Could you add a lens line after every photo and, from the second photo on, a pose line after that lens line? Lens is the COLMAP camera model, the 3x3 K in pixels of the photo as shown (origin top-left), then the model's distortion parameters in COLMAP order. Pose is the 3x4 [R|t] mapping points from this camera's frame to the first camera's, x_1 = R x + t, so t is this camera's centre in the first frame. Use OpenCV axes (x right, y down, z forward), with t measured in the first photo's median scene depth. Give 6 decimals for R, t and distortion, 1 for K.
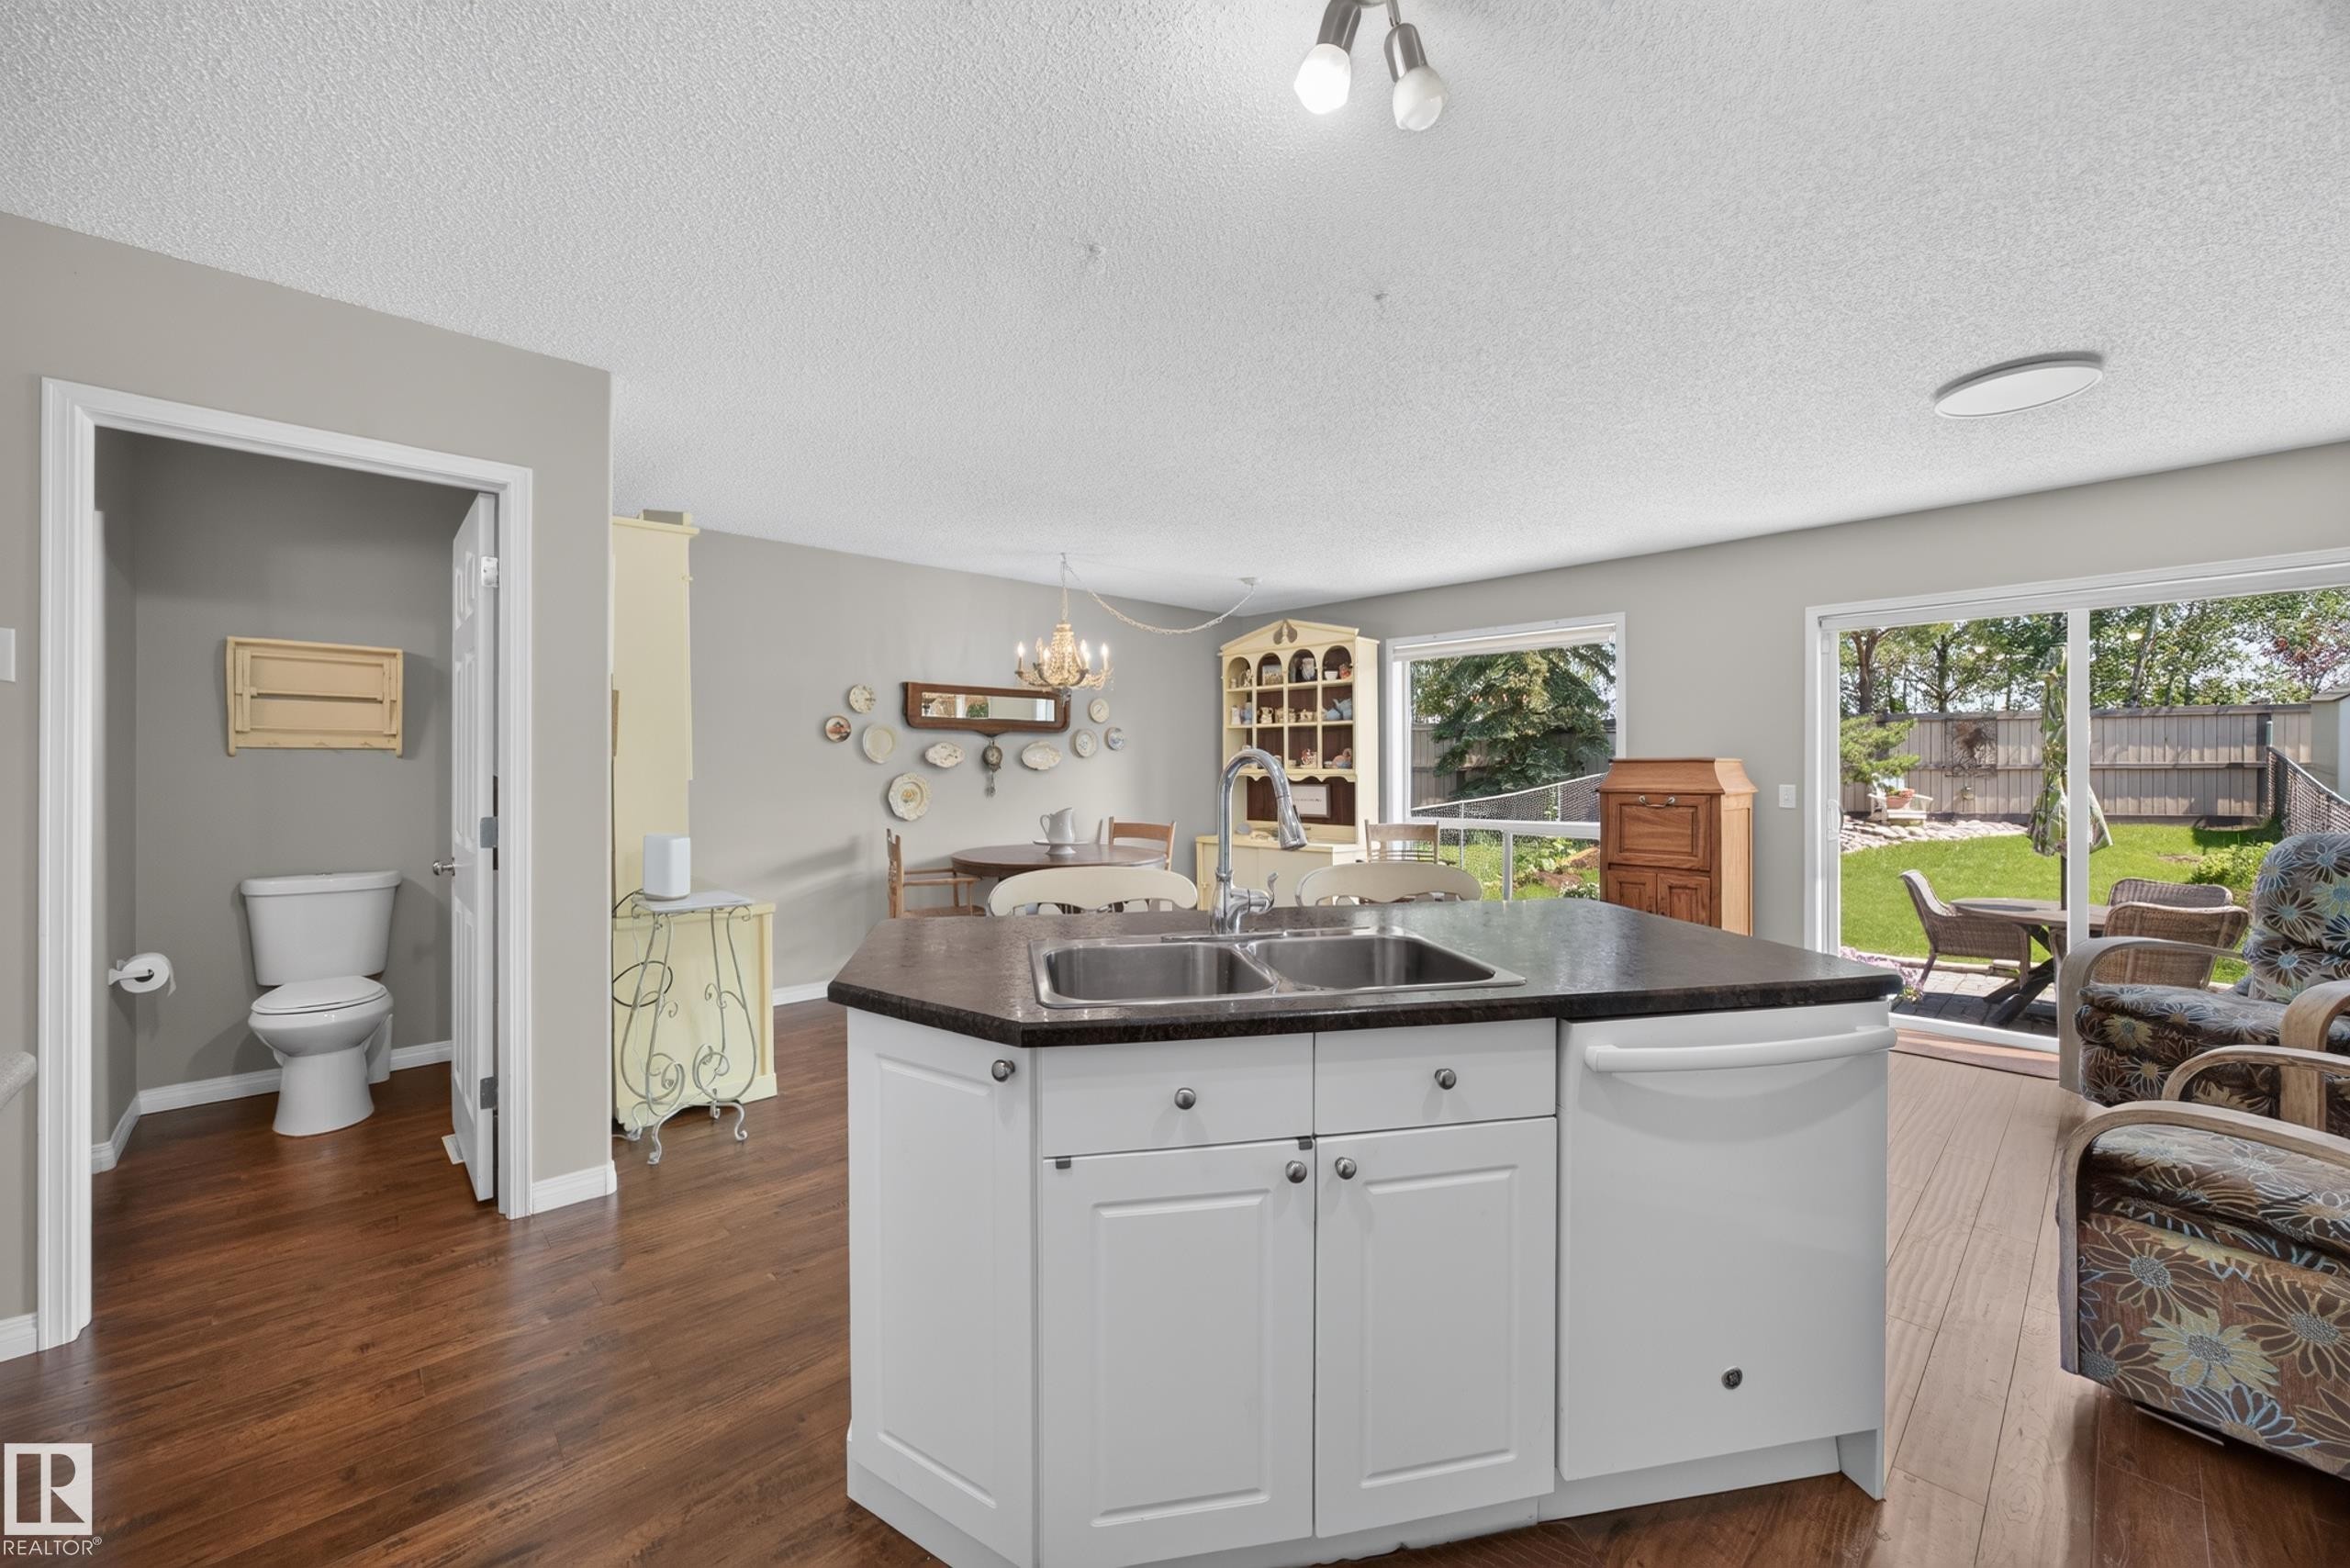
lens RADIAL K [[915.0, 0, 1177.4], [0, 915.0, 766.2], [0, 0, 1]] dist [-0.029259, 0.008402]
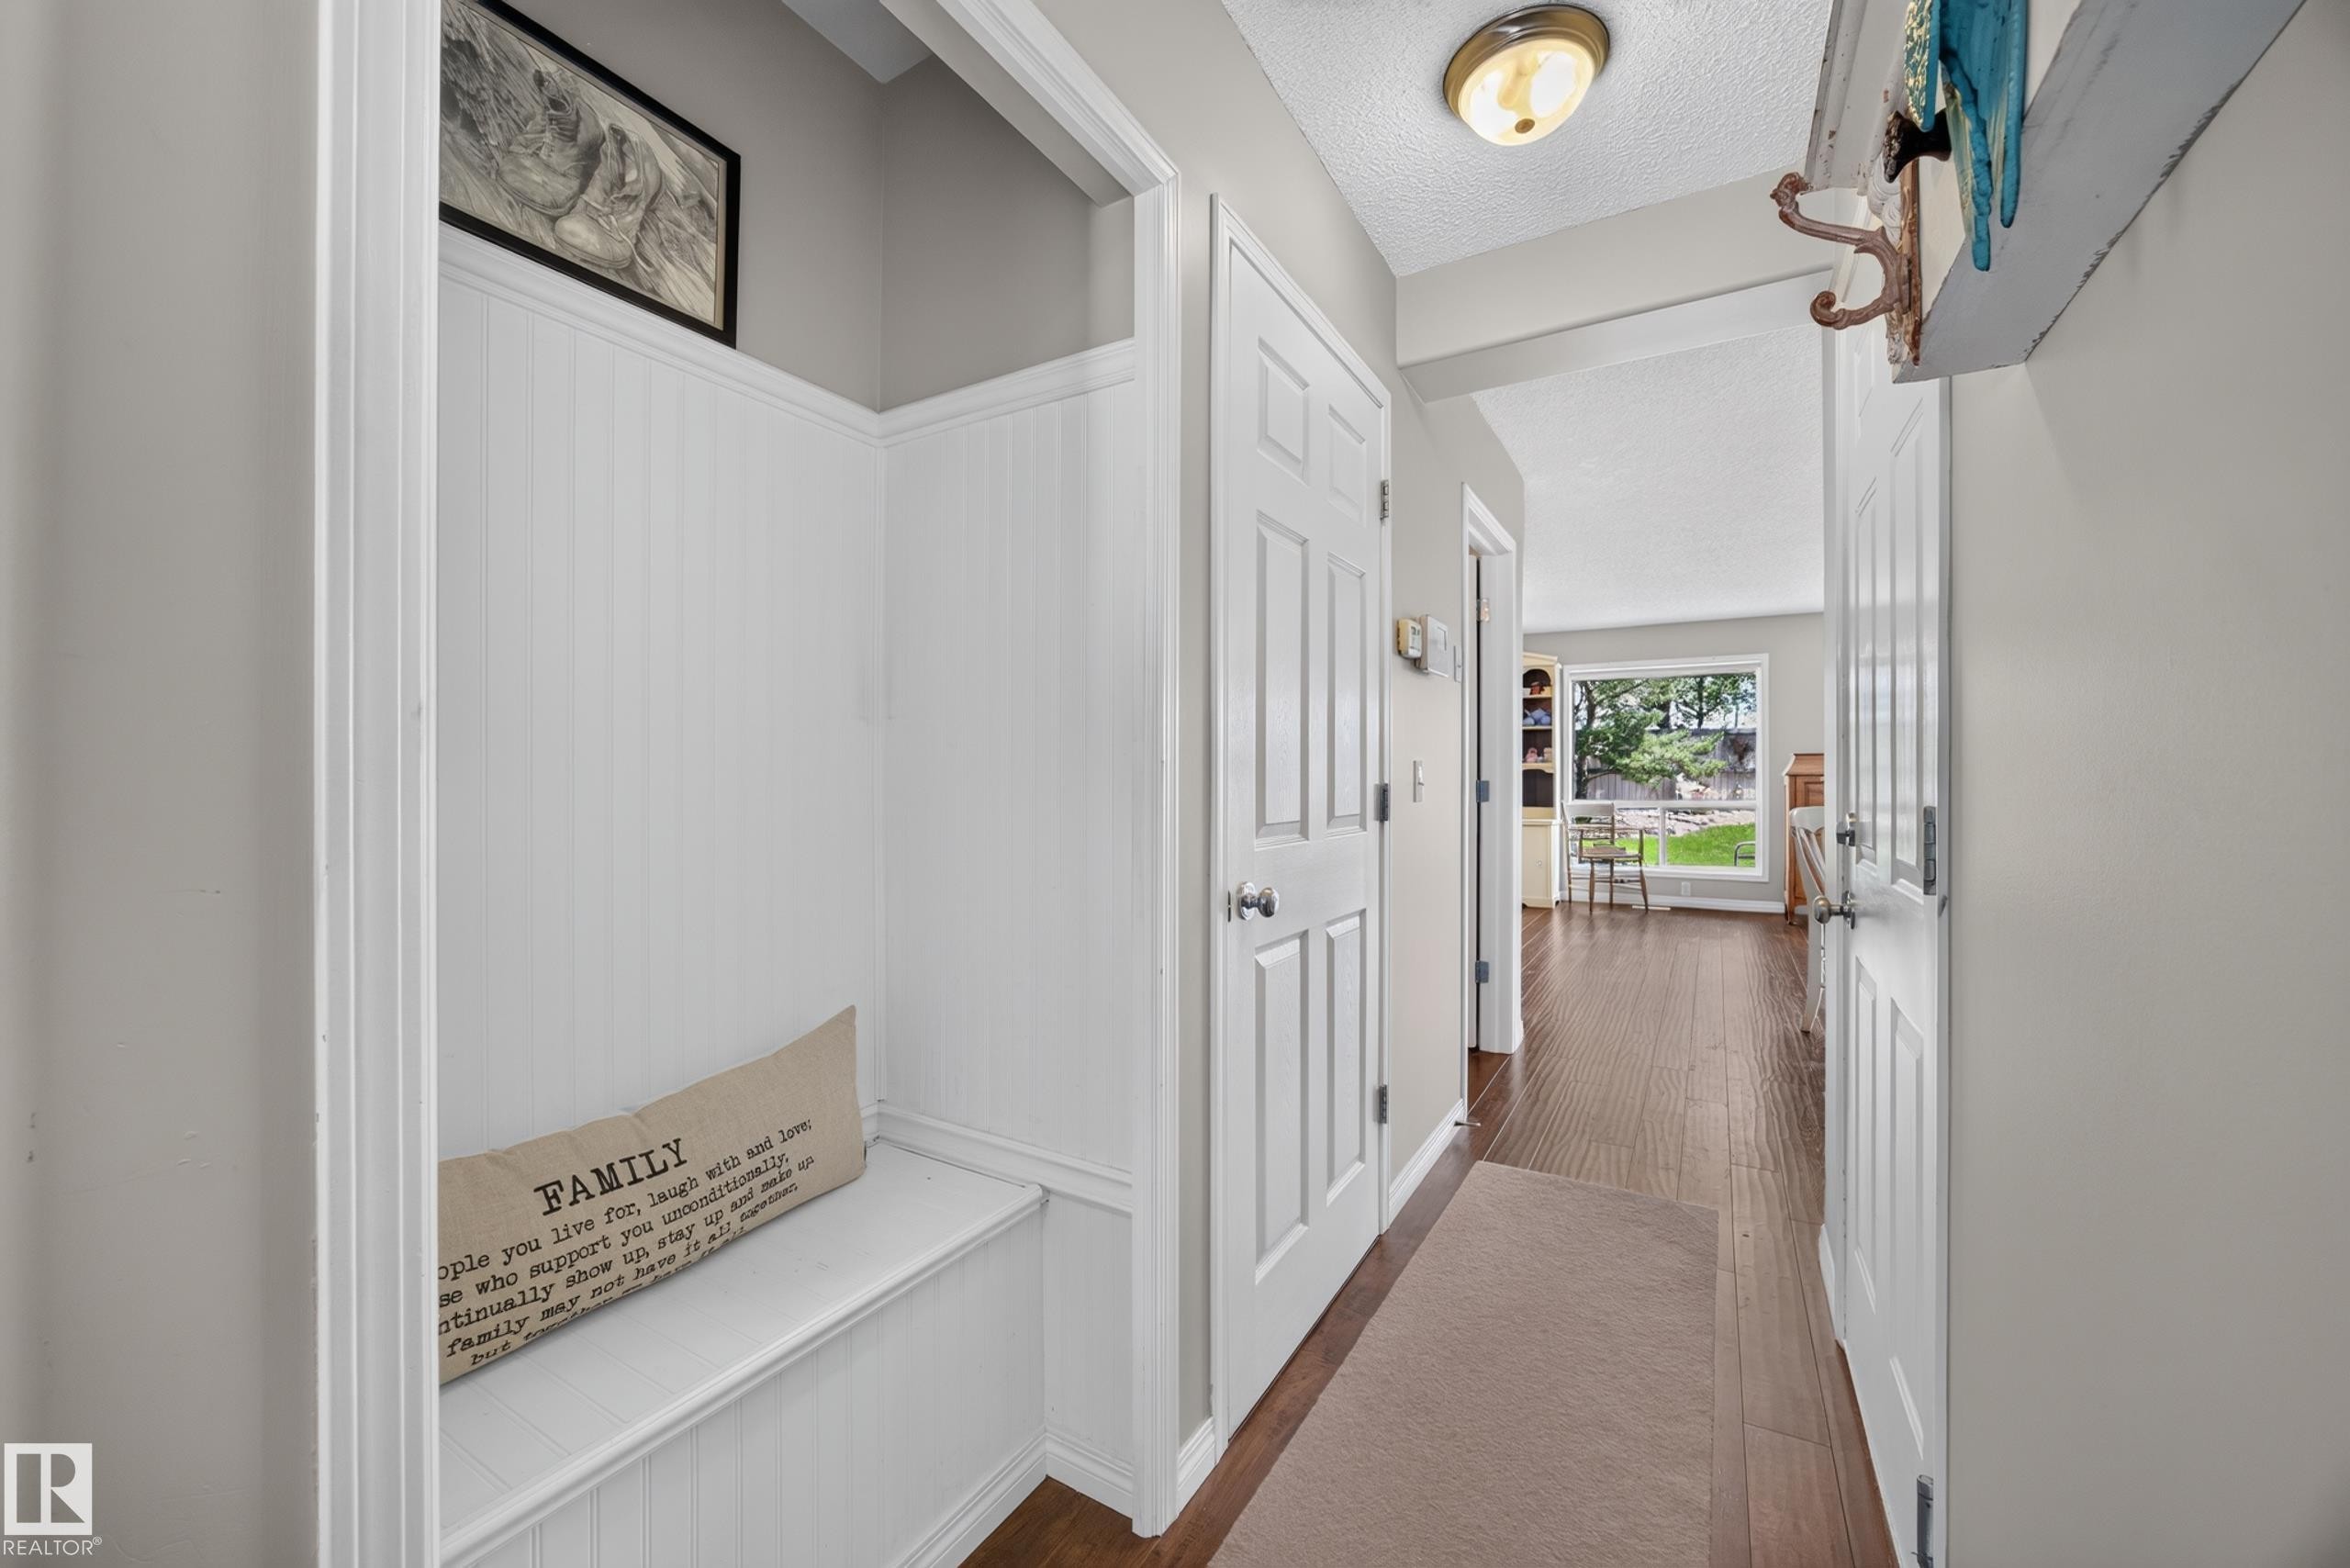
lens RADIAL K [[915.0, 0, 1177.4], [0, 915.0, 766.2], [0, 0, 1]] dist [-0.029259, 0.008402]
pose [[0.954726, 0.000157, 0.297488, -0.693719], [0.003918, 0.999906, -0.013101, 0.022162], [-0.297462, 0.013674, 0.954636, -0.079014]]
